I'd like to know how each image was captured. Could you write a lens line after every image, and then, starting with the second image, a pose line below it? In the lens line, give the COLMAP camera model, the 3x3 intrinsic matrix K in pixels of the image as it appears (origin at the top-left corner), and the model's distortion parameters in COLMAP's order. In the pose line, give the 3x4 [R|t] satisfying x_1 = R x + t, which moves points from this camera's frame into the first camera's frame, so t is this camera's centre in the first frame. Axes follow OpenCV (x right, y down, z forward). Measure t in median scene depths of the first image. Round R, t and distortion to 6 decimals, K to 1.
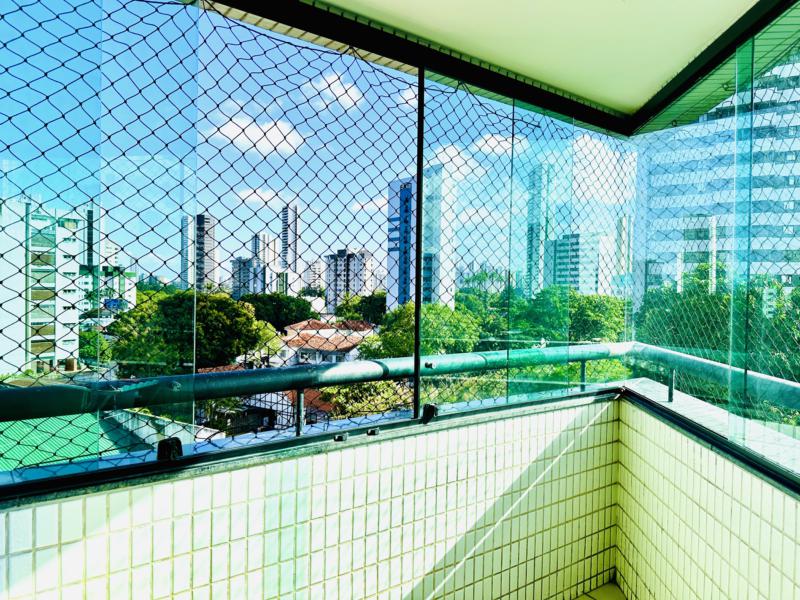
lens RADIAL K [[567.7, 0, 400.0], [0, 567.7, 300.0], [0, 0, 1]] dist [0.001202, -0.002577]
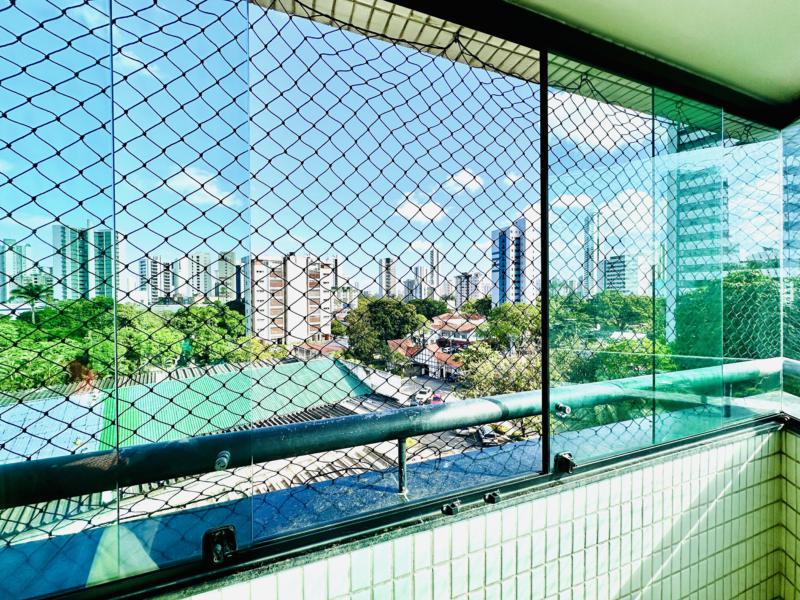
lens RADIAL K [[319.9, 0, 398.4], [0, 319.9, 300.4], [0, 0, 1]] dist [0.001807, -0.000409]
pose [[0.952637, -0.019088, -0.303510, -0.026292], [0.017648, 0.999816, -0.007487, -0.036656], [0.303597, 0.001776, 0.952799, 0.448441]]
